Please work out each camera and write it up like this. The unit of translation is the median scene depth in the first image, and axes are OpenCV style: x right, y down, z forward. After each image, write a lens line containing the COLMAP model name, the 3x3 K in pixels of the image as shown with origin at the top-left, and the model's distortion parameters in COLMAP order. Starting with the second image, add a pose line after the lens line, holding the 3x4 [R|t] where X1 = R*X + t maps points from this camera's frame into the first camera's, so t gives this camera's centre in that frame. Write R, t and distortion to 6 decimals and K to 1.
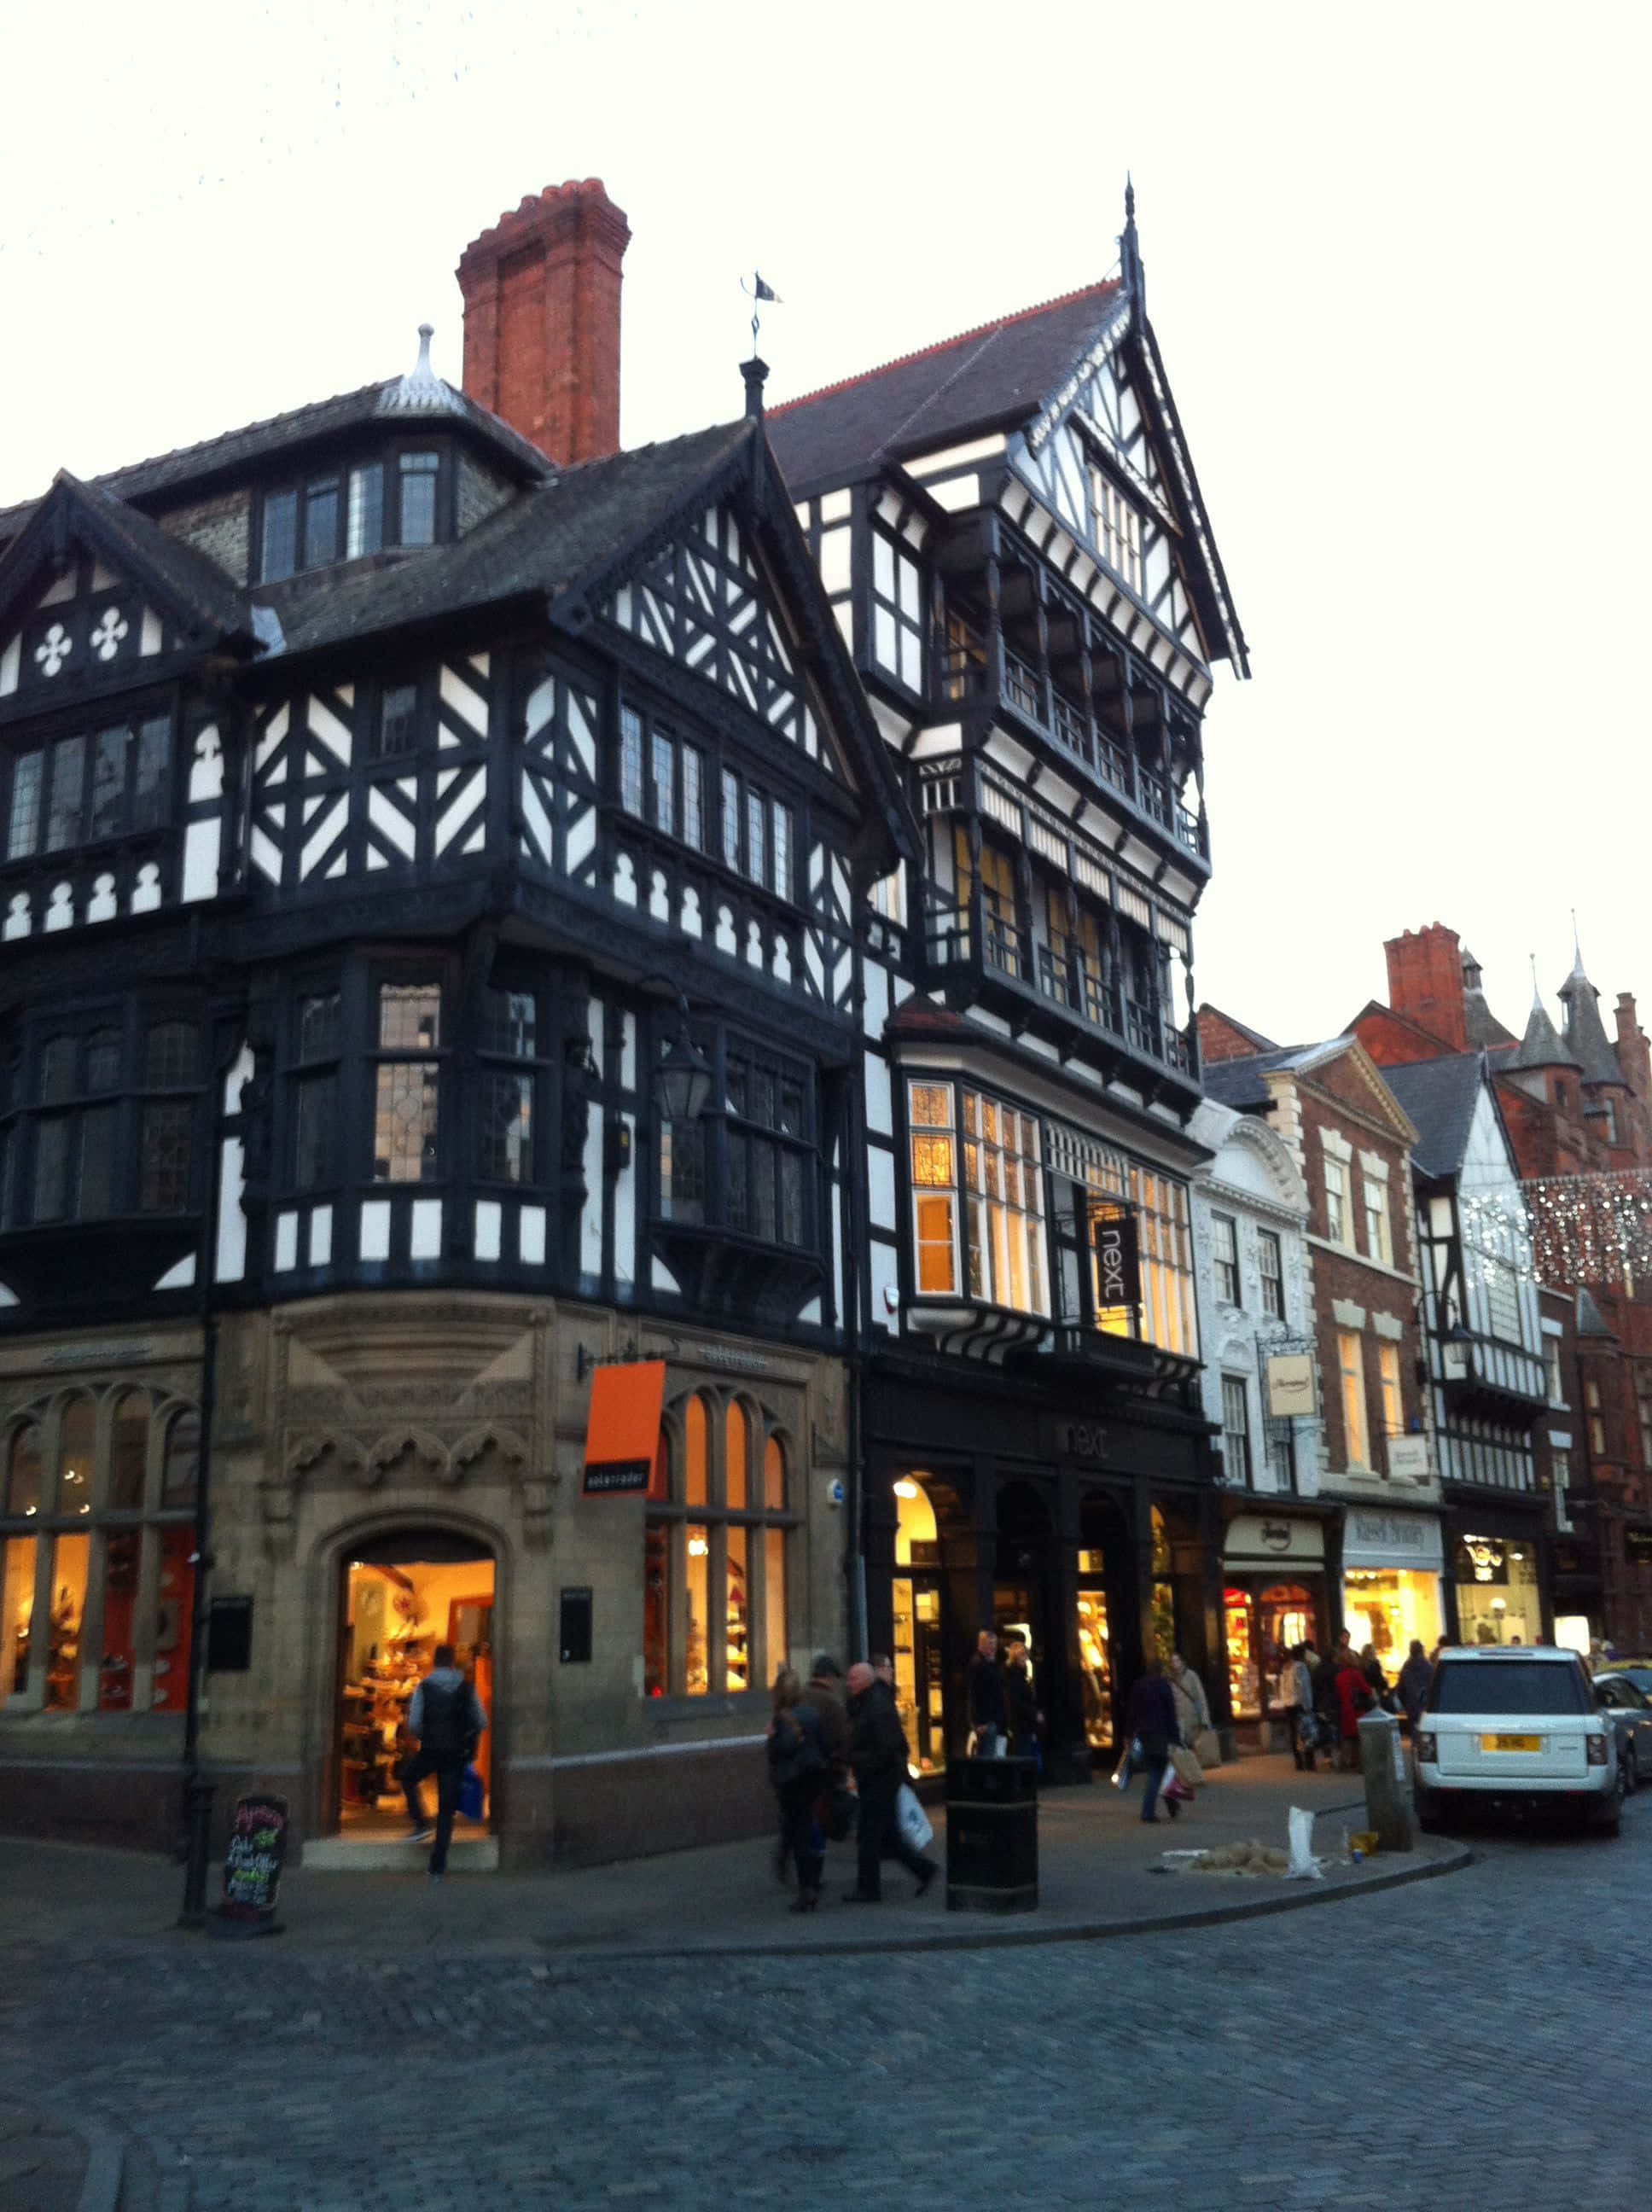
lens RADIAL K [[2118.8, 0, 835.1], [0, 2118.8, 1069.2], [0, 0, 1]] dist [0.132633, -0.424487]
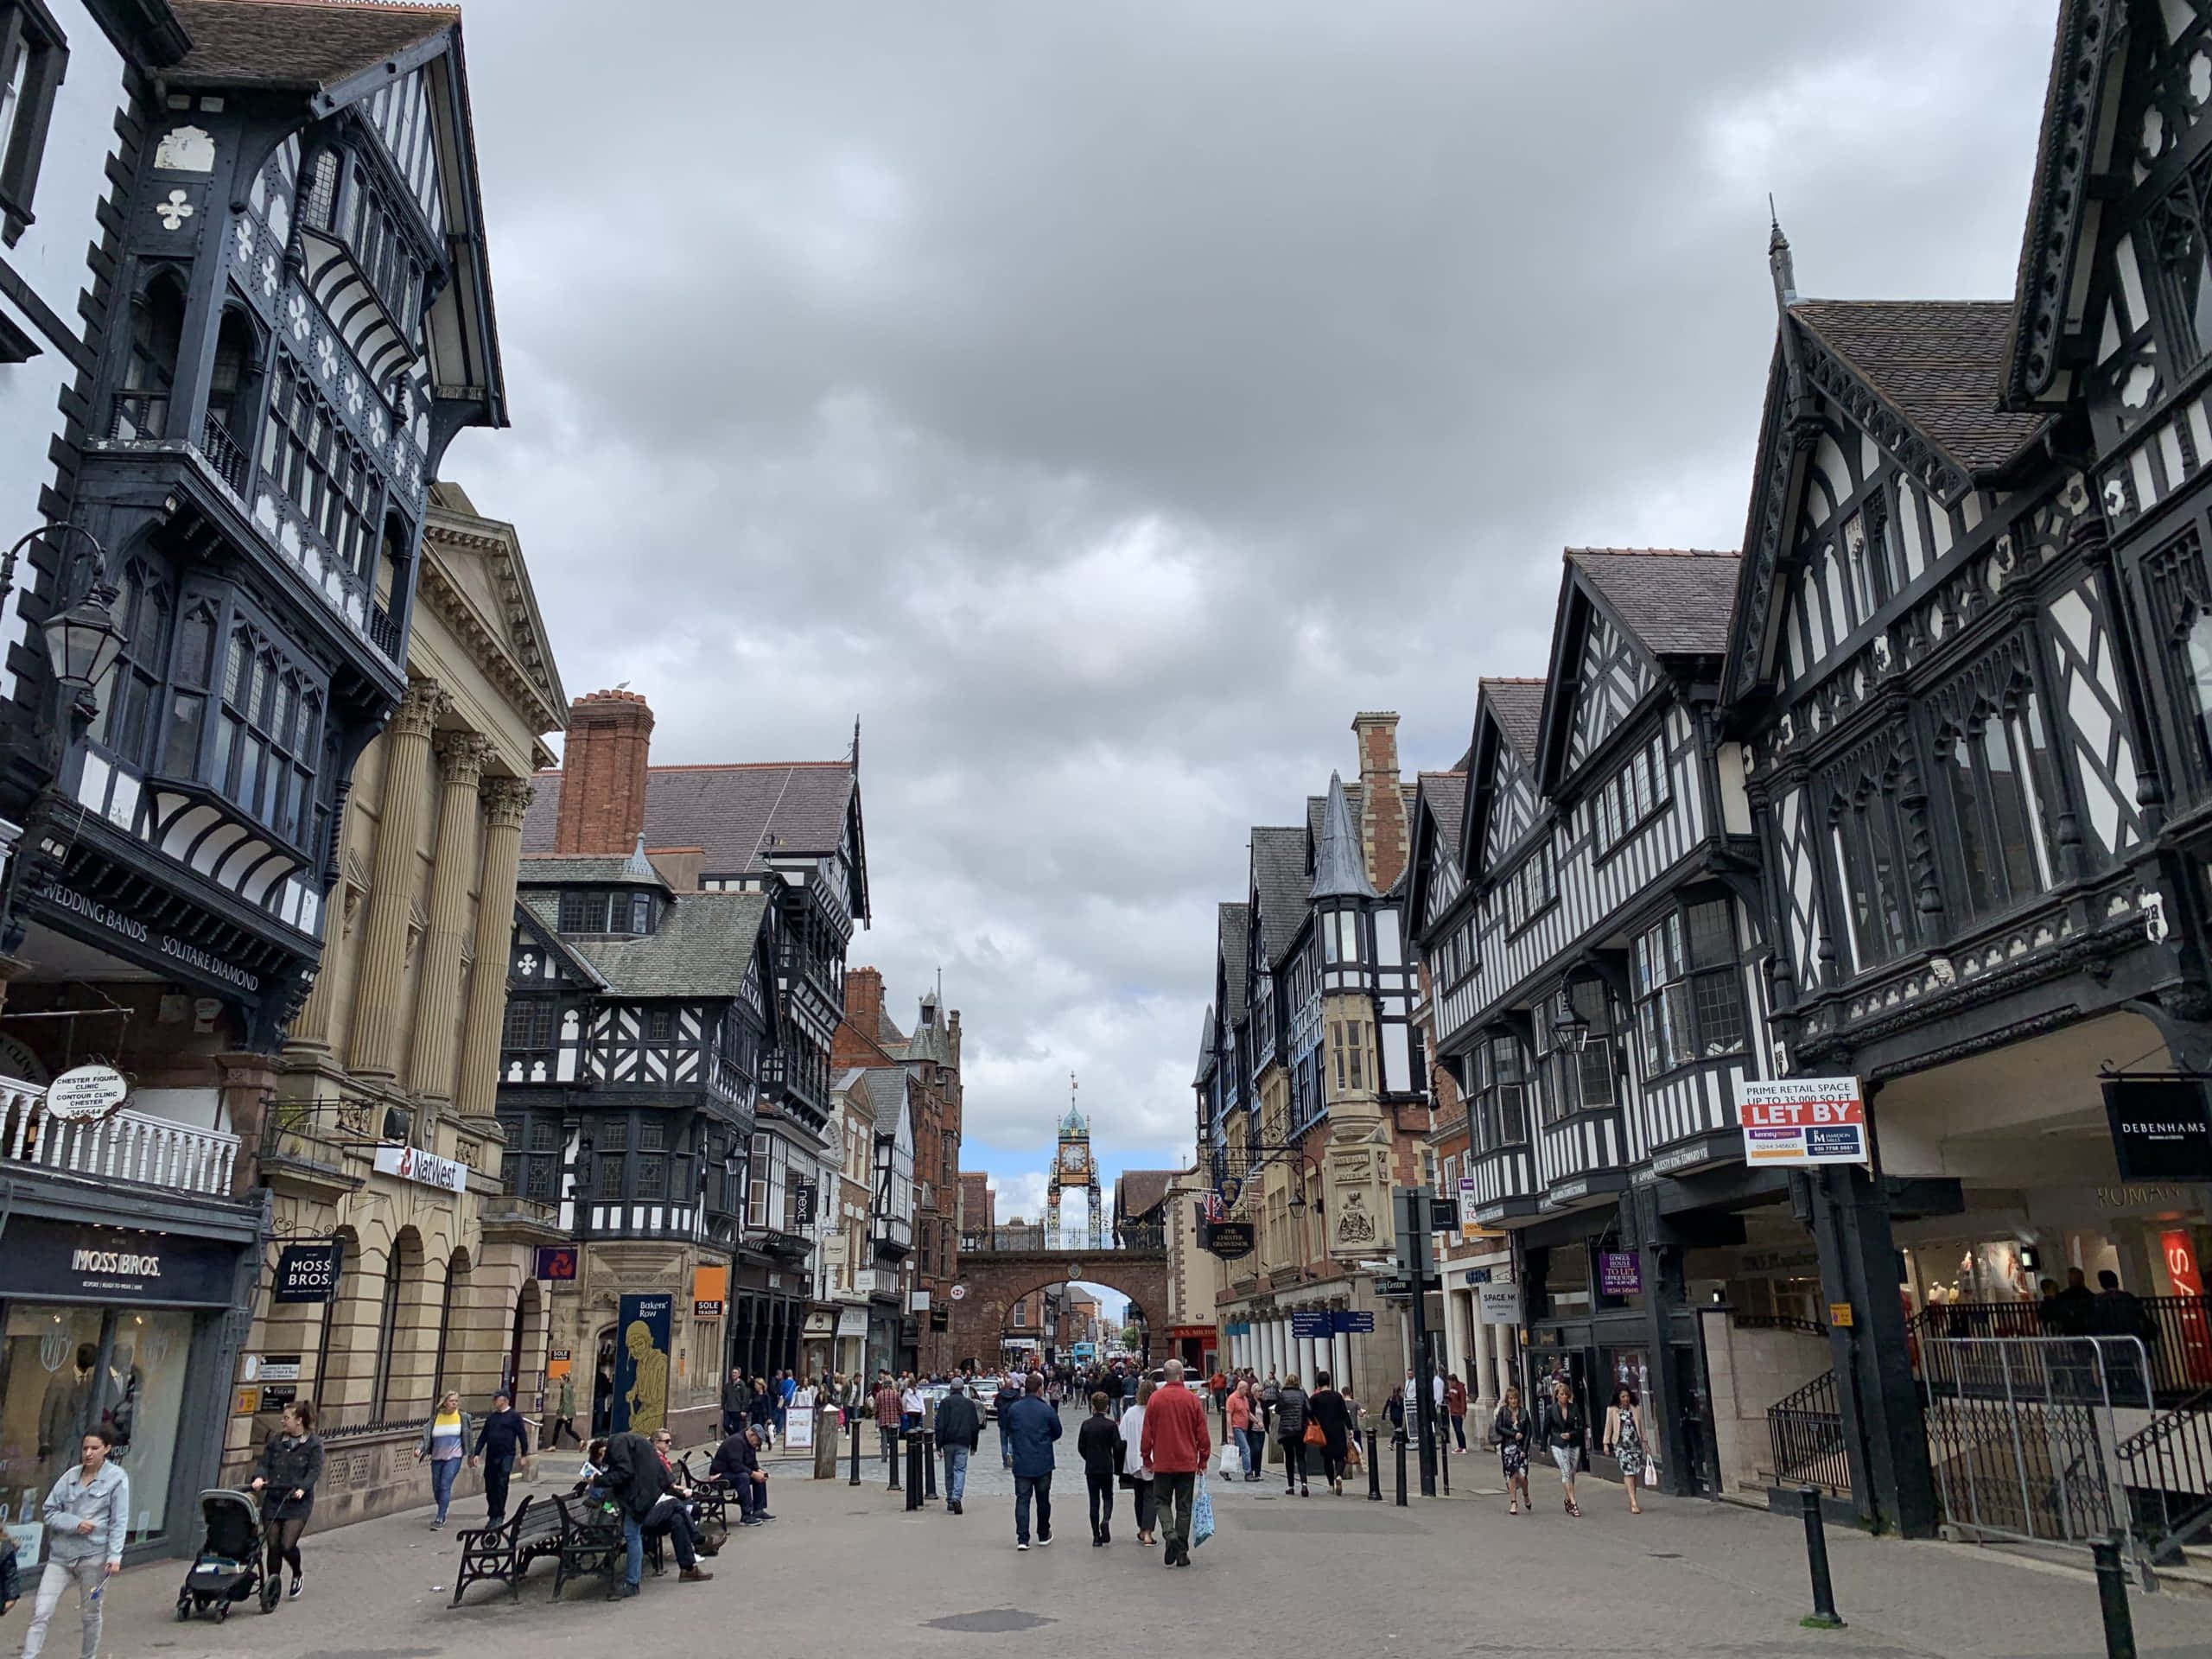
lens RADIAL K [[1672.6, 0, 1101.2], [0, 1672.6, 779.9], [0, 0, 1]] dist [0.074736, -0.000832]
pose [[0.873965, 0.165701, 0.456868, -0.655371], [-0.129305, 0.985477, -0.110068, -0.269446], [-0.468471, 0.037120, 0.882699, -1.050970]]
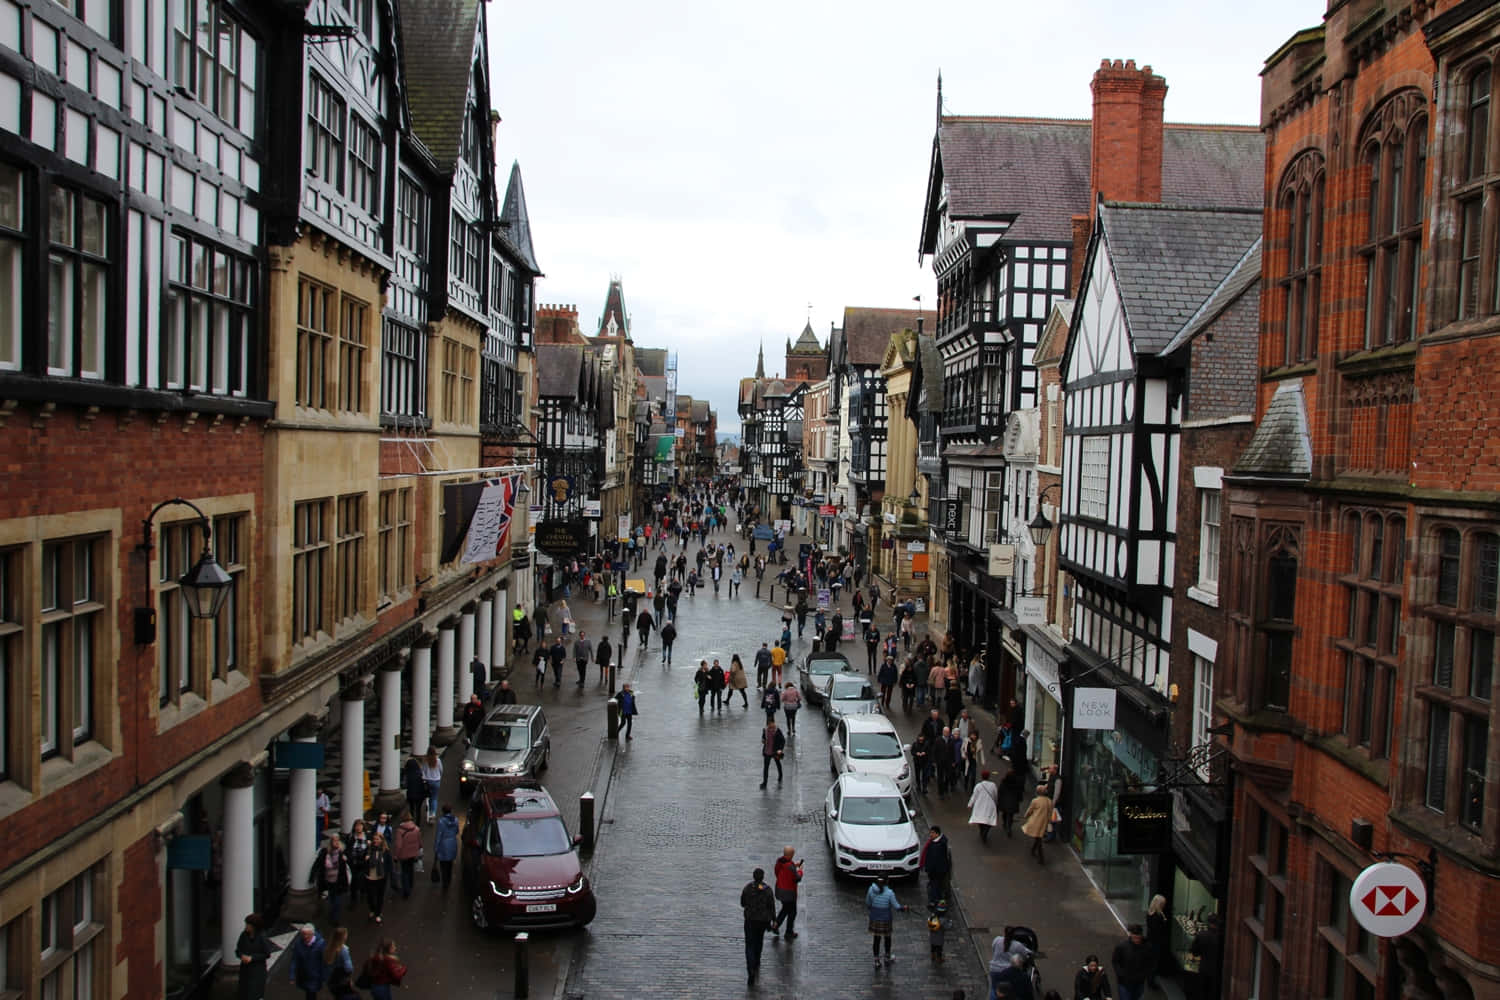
lens RADIAL K [[1205.8, 0, 758.7], [0, 1205.8, 507.6], [0, 0, 1]] dist [-0.128470, 0.137278]
pose [[-0.855451, 0.017115, -0.517600, 1.517353], [0.114456, 0.980988, -0.156726, 0.397486], [0.505077, -0.193314, -0.841146, 2.895933]]
